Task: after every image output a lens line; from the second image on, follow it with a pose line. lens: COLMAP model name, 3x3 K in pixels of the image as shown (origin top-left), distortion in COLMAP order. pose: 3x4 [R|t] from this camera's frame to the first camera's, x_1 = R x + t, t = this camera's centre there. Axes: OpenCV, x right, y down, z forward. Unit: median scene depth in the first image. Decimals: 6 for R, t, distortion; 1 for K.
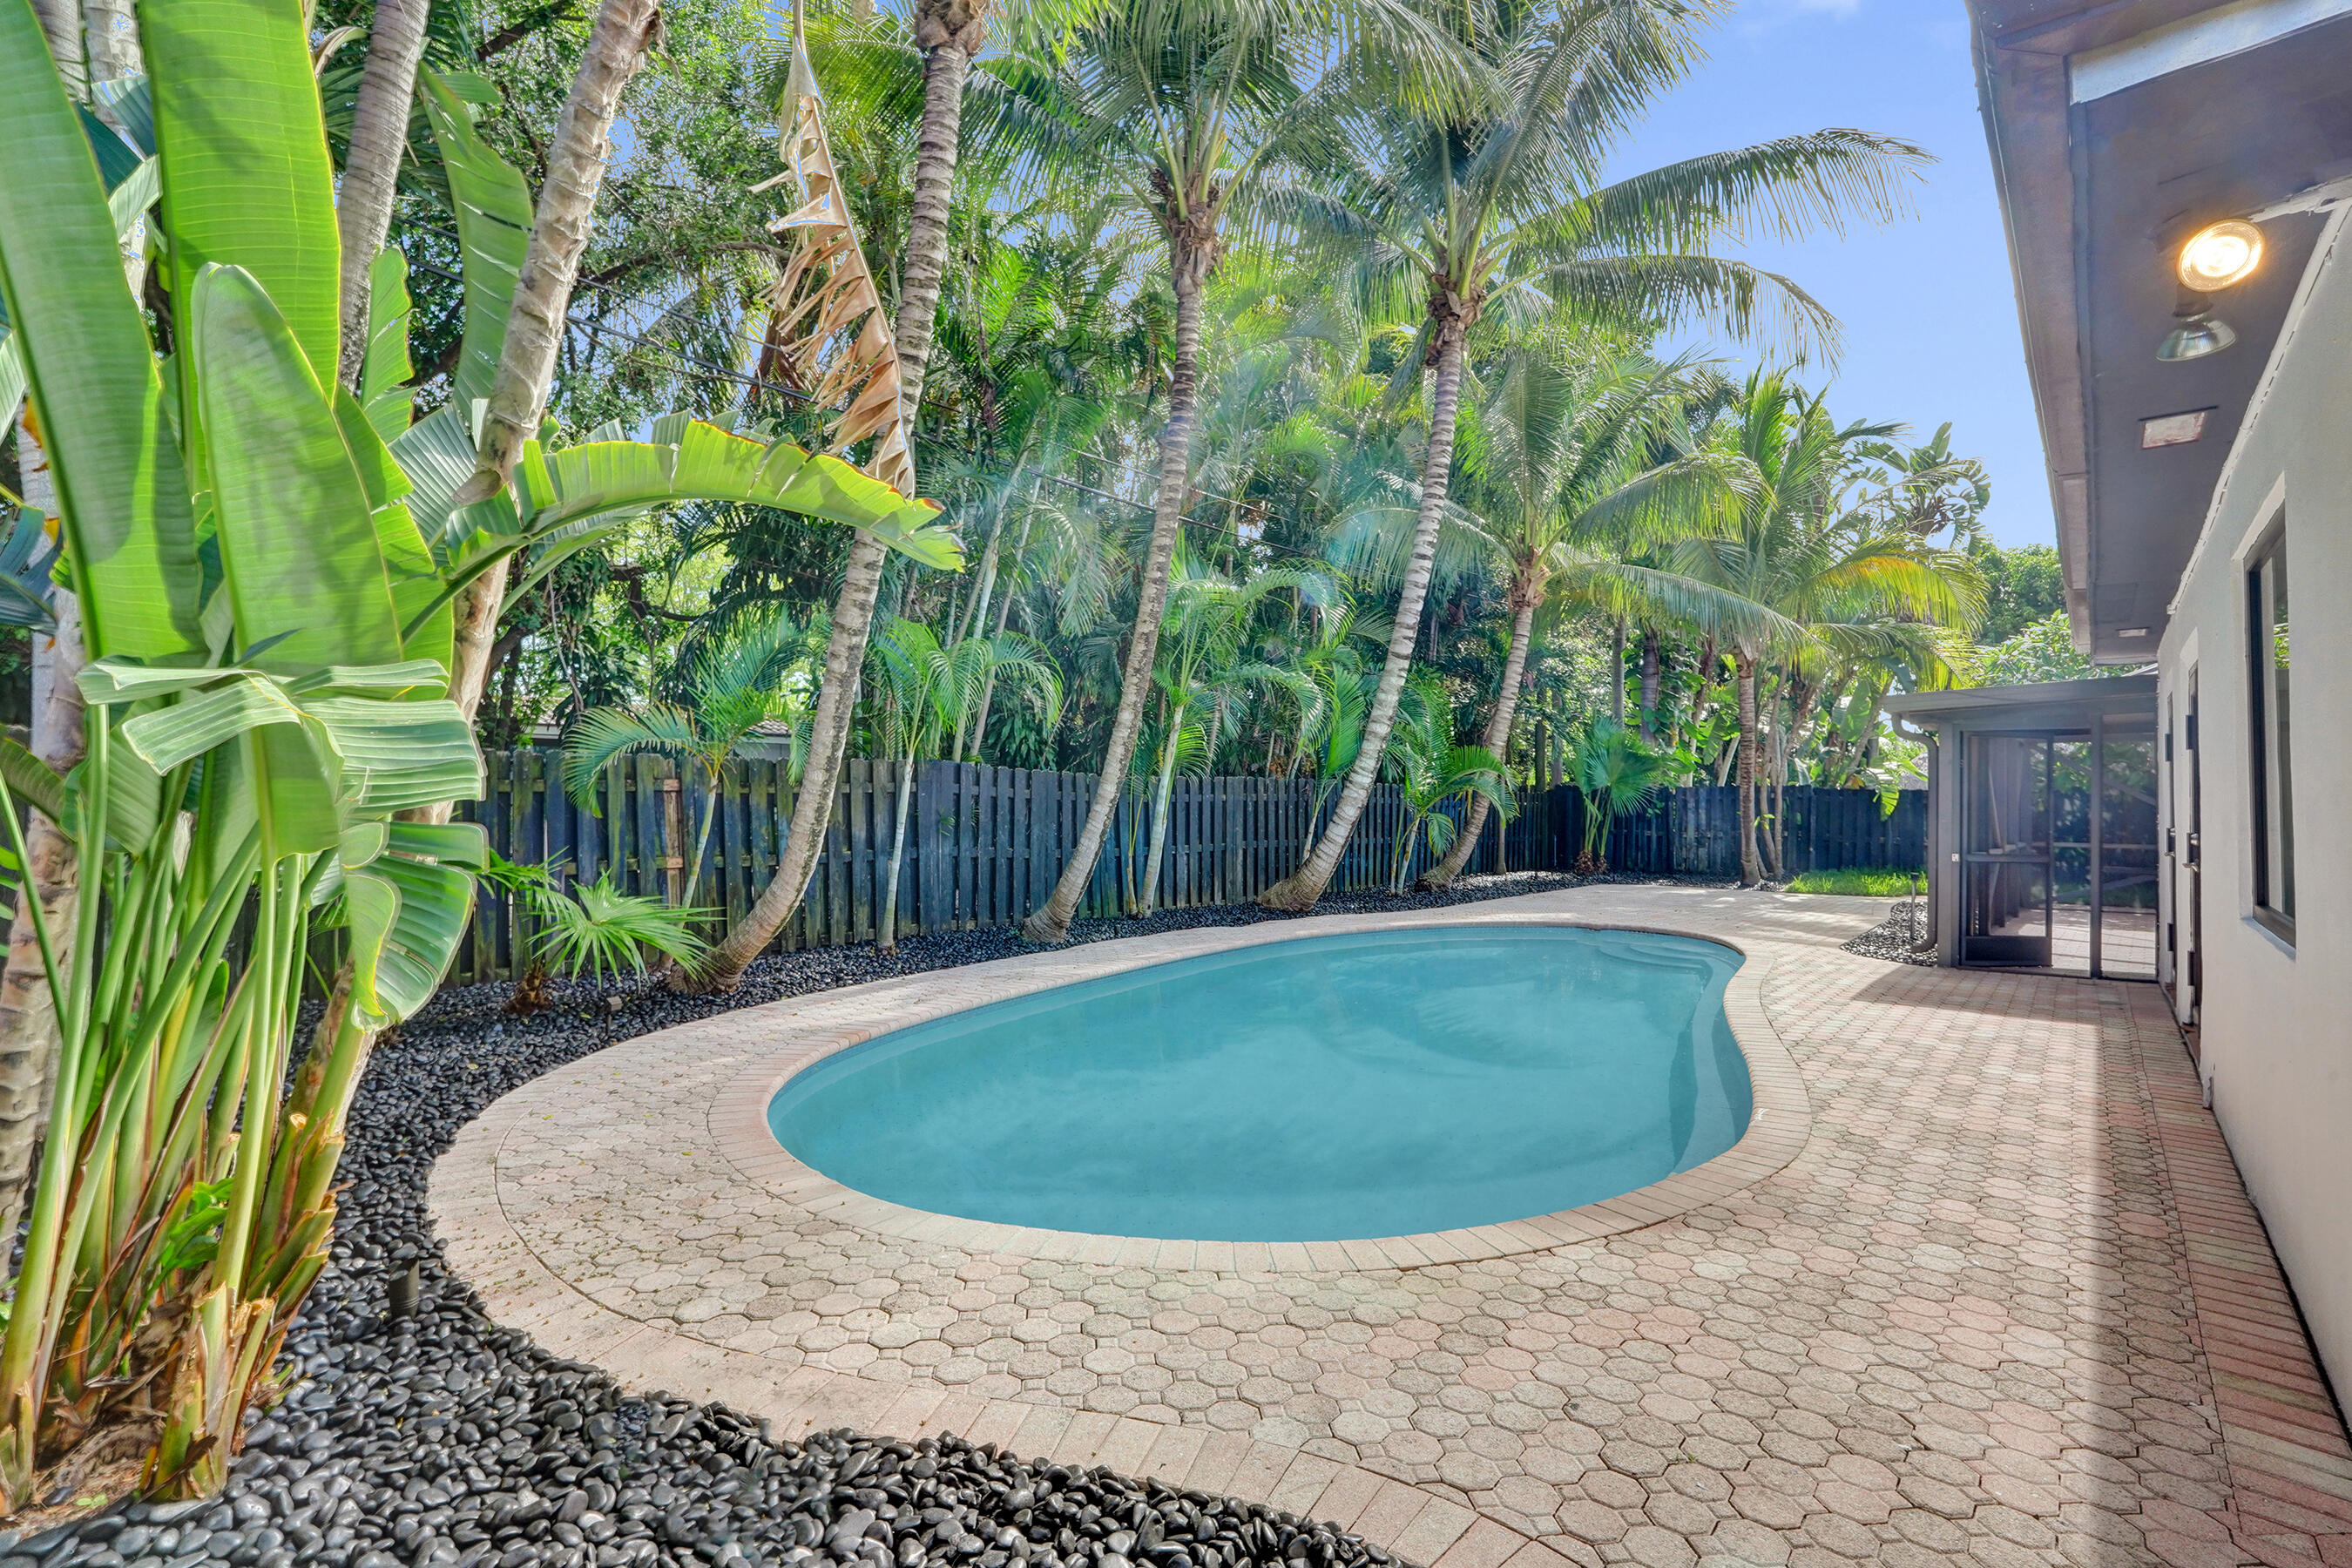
lens RADIAL K [[1125.6, 0, 1173.2], [0, 1125.6, 778.8], [0, 0, 1]] dist [-0.053977, 0.024908]
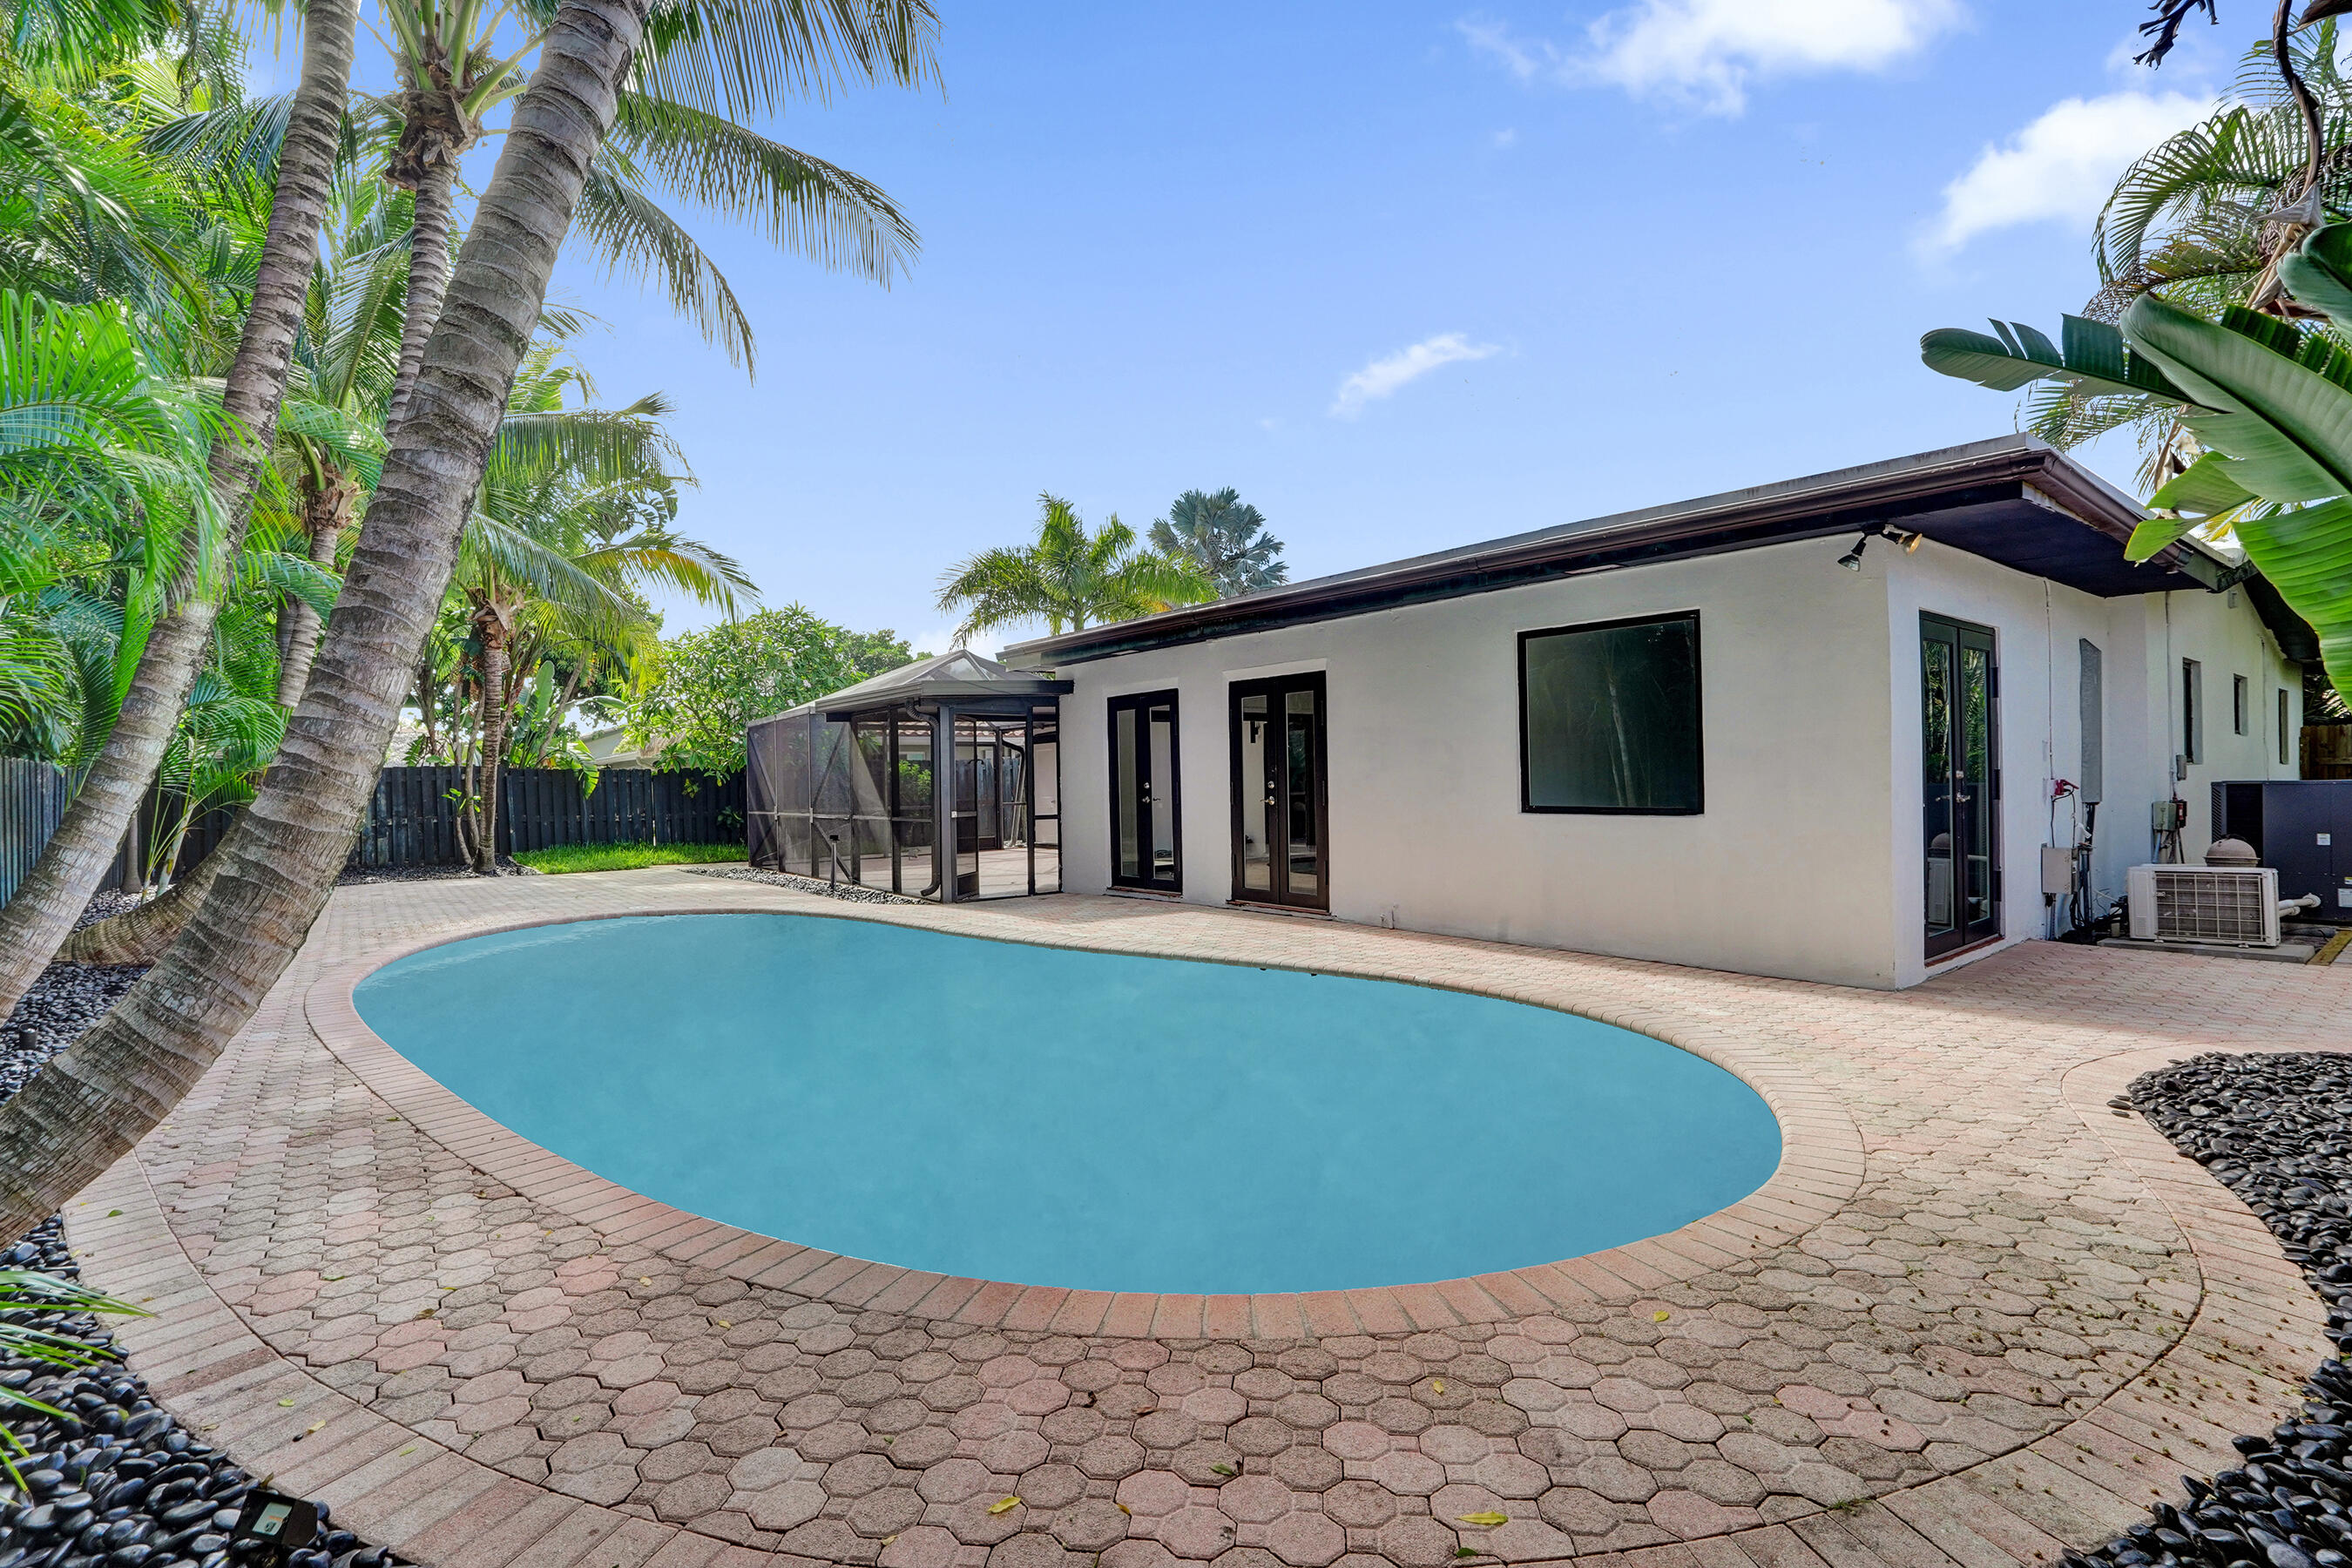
lens RADIAL K [[1103.1, 0, 1181.7], [0, 1103.1, 772.5], [0, 0, 1]] dist [-0.050161, 0.023472]
pose [[0.206013, -0.003239, 0.978544, -1.125426], [-0.000639, 0.999994, 0.003444, 0.045915], [-0.978549, -0.001335, 0.206010, 1.201518]]
